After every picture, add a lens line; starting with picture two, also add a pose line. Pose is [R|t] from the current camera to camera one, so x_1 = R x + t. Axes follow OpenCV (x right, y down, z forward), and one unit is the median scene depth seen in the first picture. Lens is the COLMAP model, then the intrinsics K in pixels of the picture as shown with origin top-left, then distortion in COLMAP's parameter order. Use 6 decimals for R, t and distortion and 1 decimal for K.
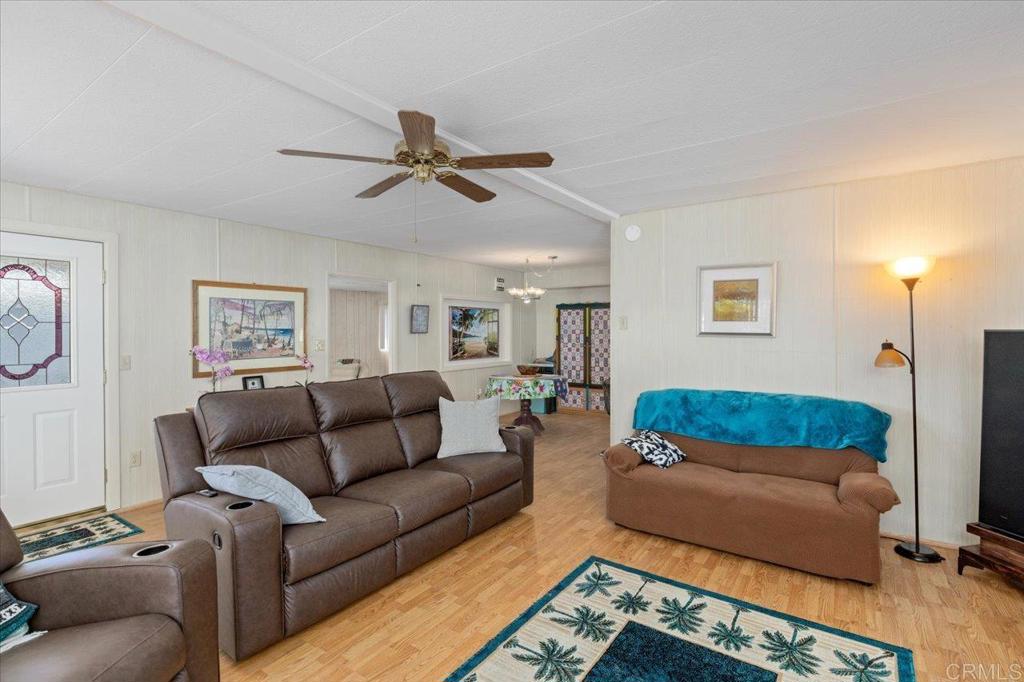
lens RADIAL K [[479.7, 0, 512.1], [0, 479.7, 334.3], [0, 0, 1]] dist [-0.001513, -0.000394]
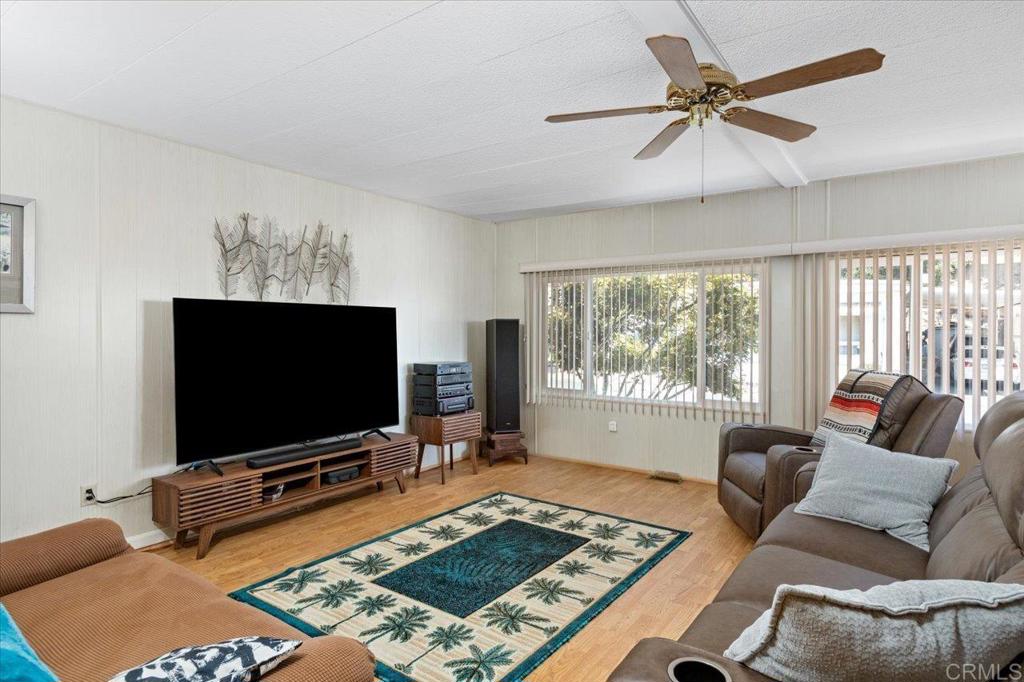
lens RADIAL K [[479.7, 0, 512.1], [0, 479.7, 334.3], [0, 0, 1]] dist [-0.001513, -0.000394]
pose [[-0.999721, 0.002553, 0.023481, 0.131979], [0.002895, 0.999890, 0.014549, 0.035837], [-0.023441, 0.014613, -0.999618, 1.961698]]
